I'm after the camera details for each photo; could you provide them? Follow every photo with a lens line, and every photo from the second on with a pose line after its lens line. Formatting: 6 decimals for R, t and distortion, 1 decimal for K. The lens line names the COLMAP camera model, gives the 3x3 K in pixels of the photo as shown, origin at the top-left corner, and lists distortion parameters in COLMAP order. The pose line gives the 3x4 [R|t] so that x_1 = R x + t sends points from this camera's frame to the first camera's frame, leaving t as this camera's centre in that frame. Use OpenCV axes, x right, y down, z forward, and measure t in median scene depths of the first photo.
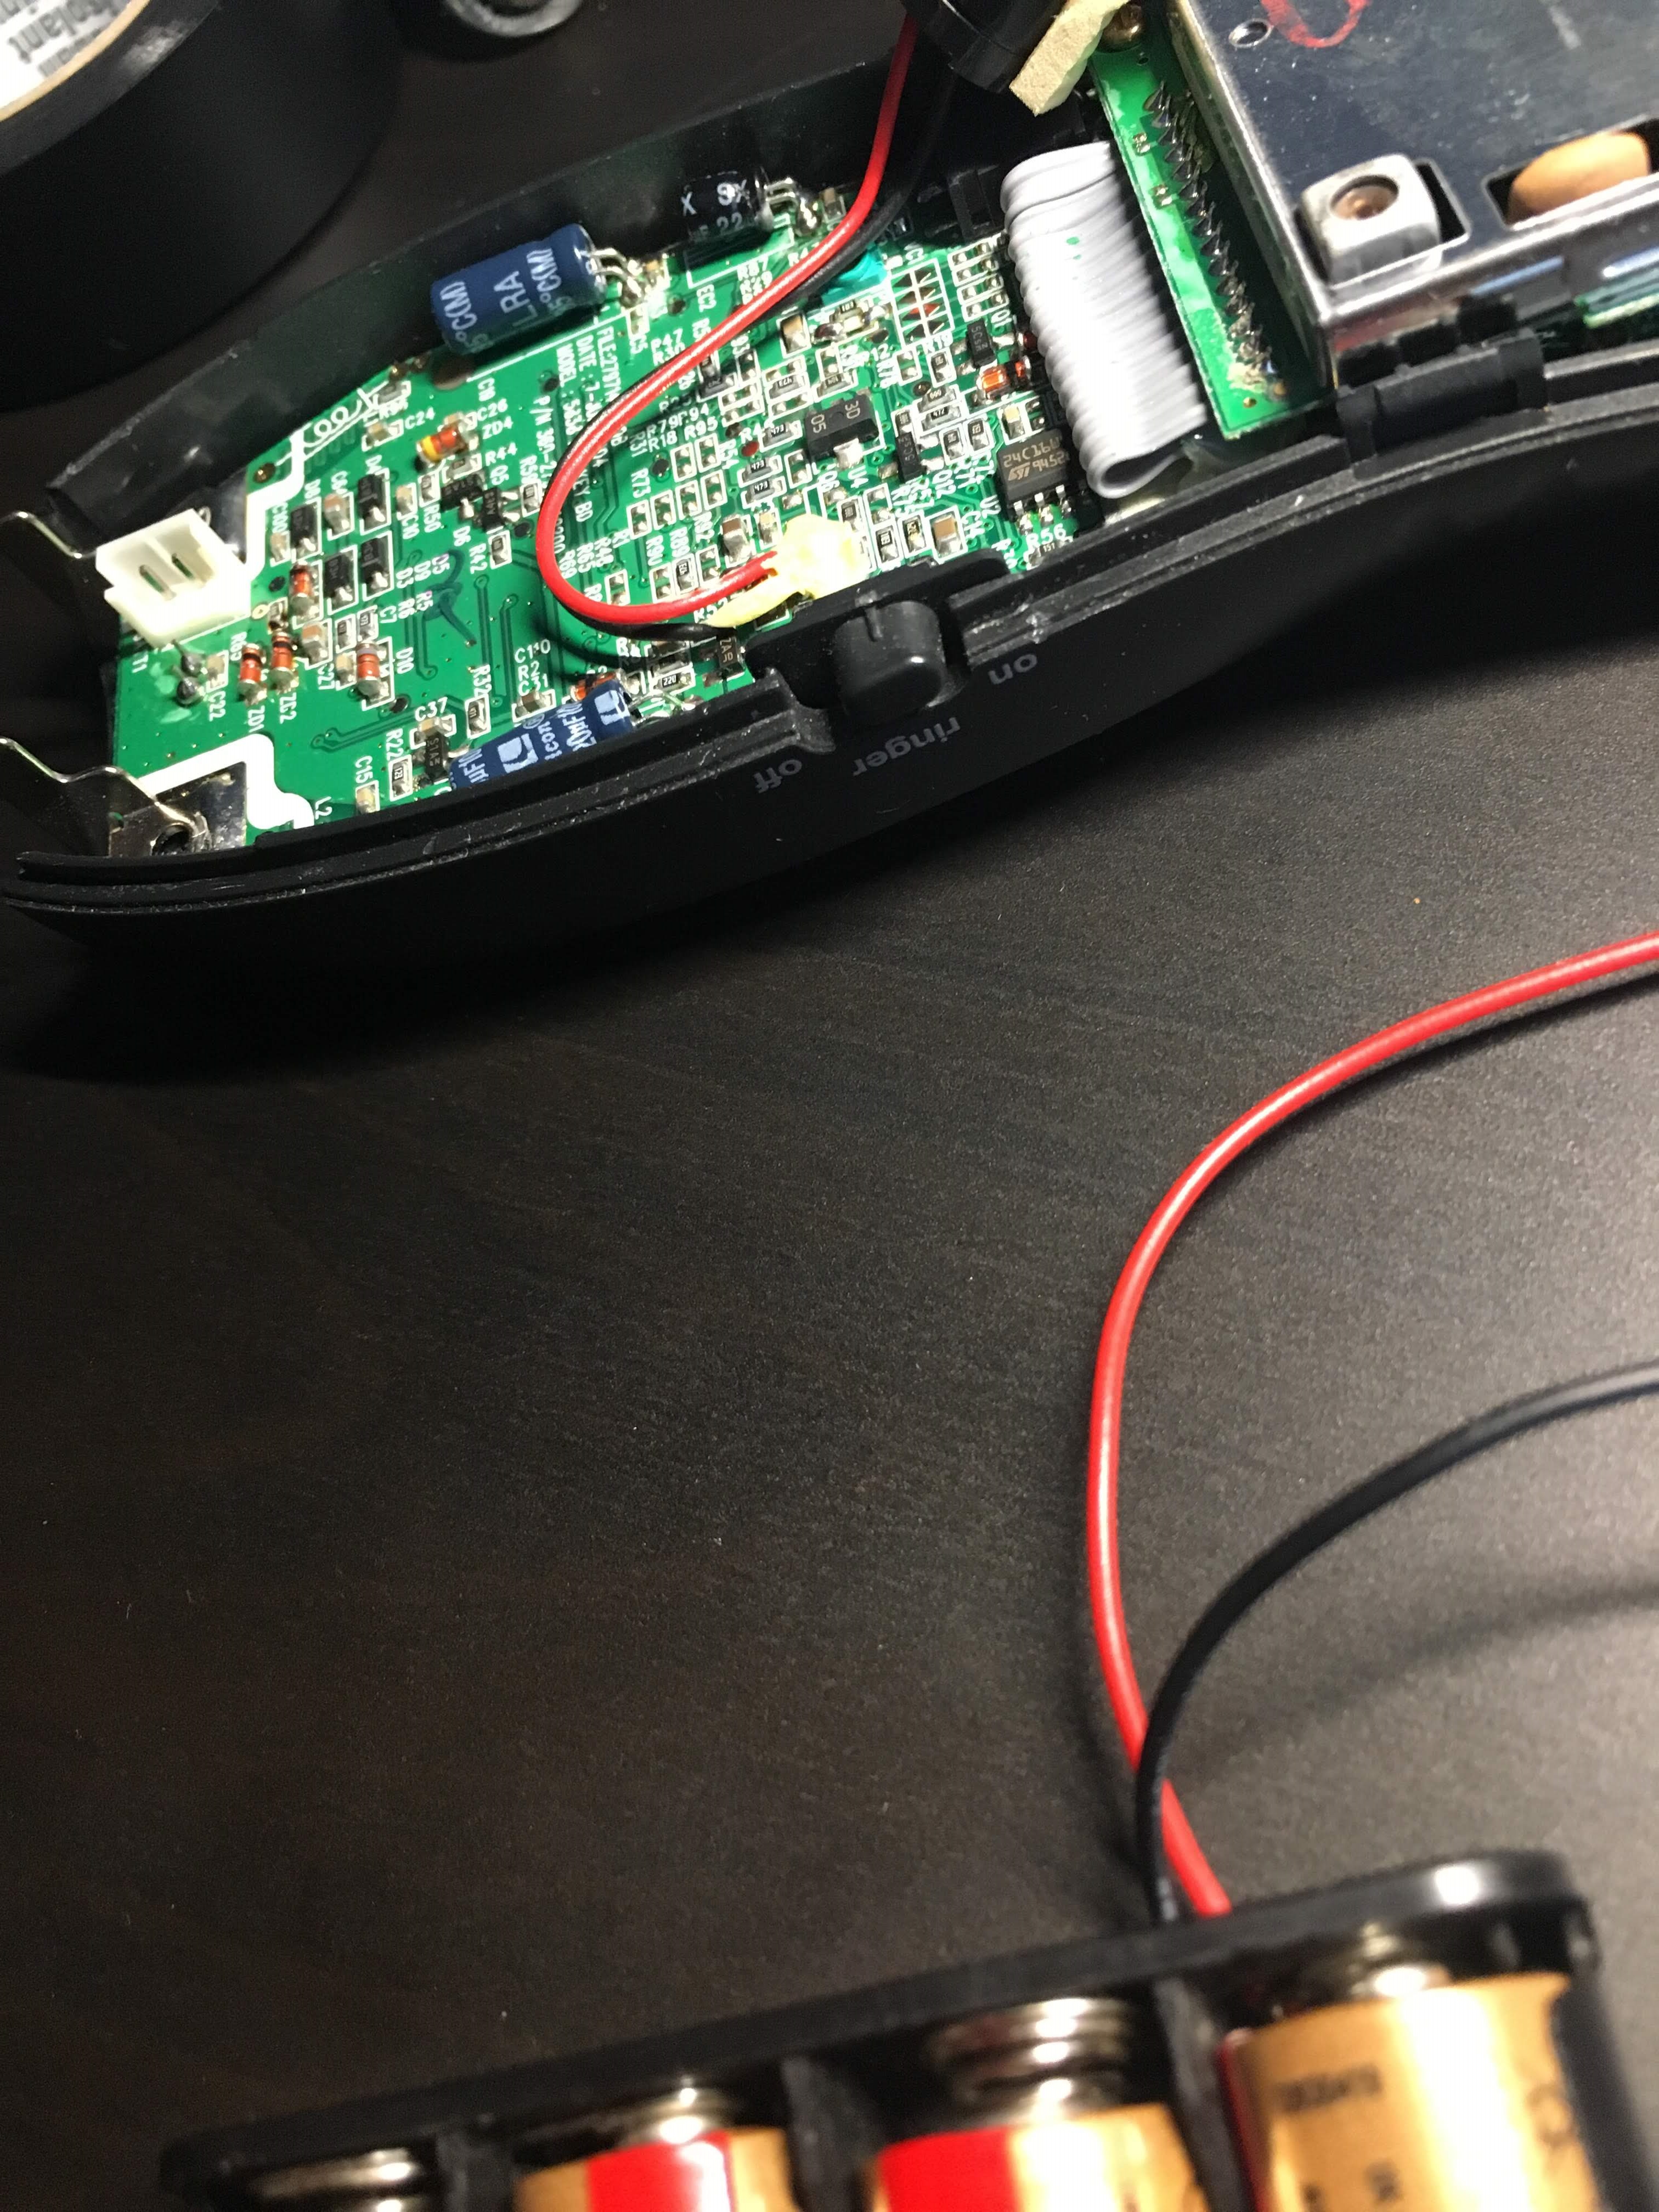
lens RADIAL K [[1918.6, 0, 847.8], [0, 1918.6, 1111.2], [0, 0, 1]] dist [0.018565, -0.026131]
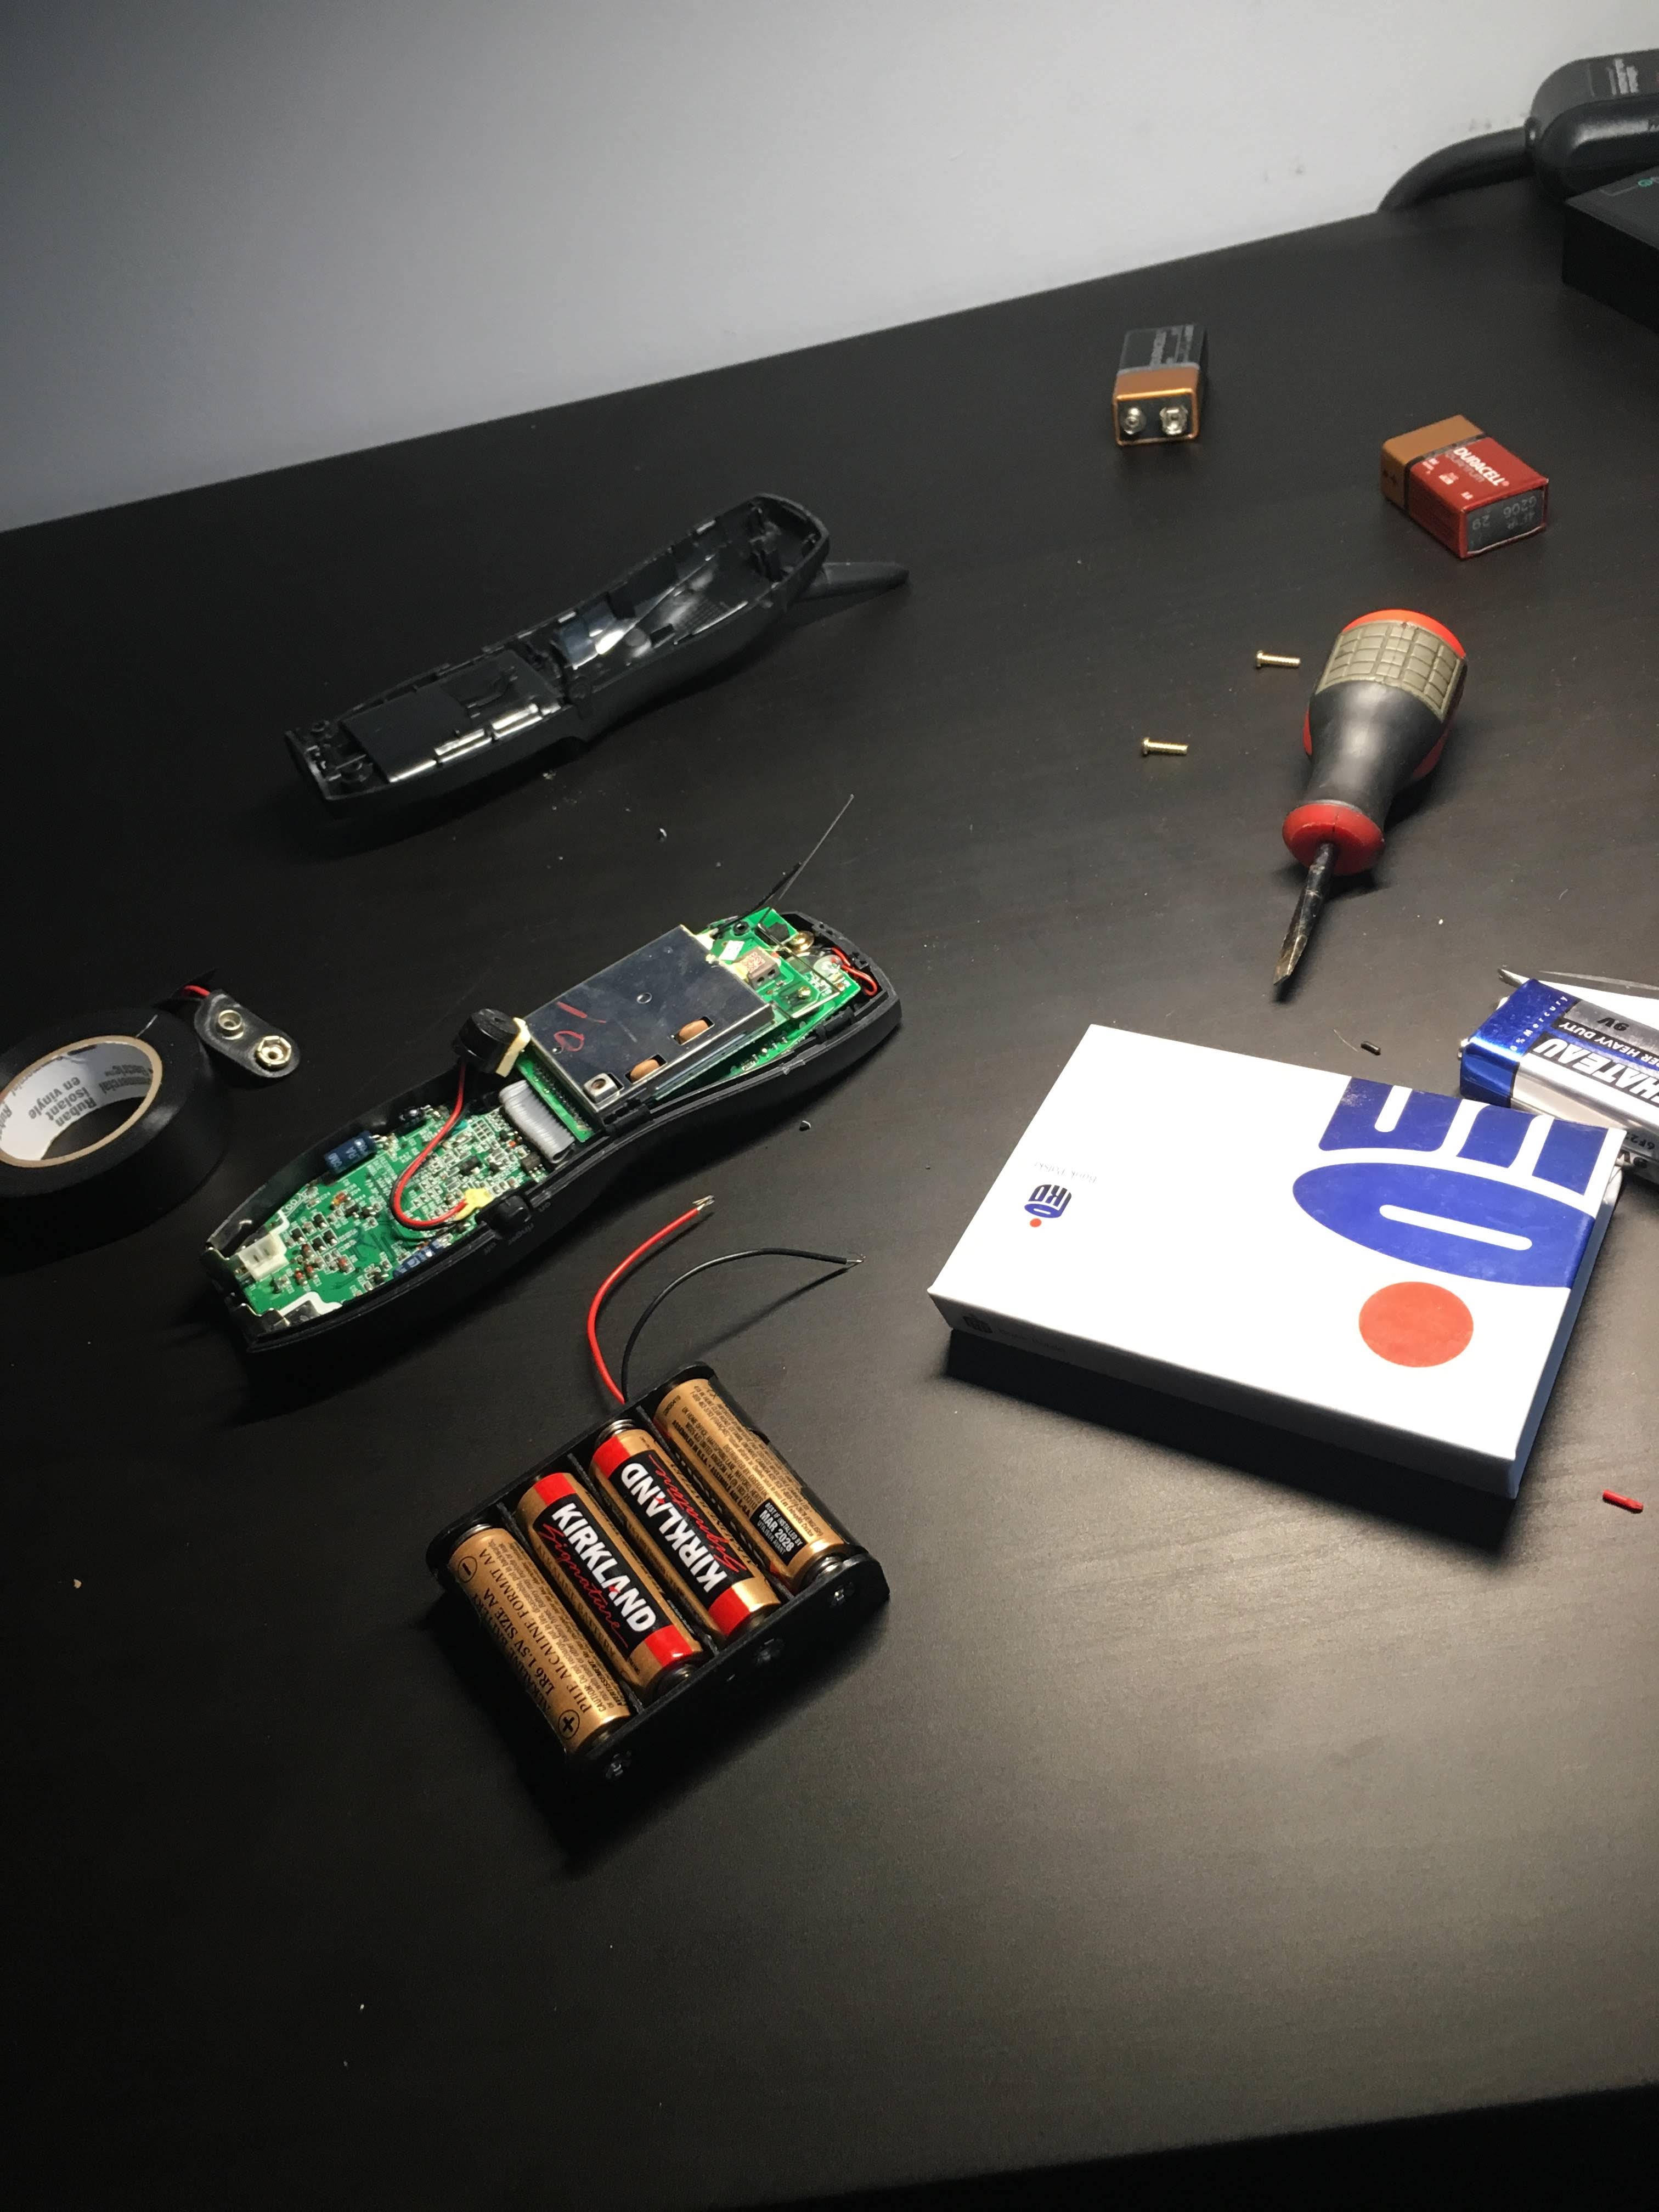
lens RADIAL K [[1918.6, 0, 831.0], [0, 1918.6, 1101.3], [0, 0, 1]] dist [0.018565, -0.026131]
pose [[0.915480, -0.192735, 0.353198, -0.612282], [0.316653, 0.886695, -0.336902, 0.920583], [-0.248246, 0.420268, 0.872782, -2.250003]]
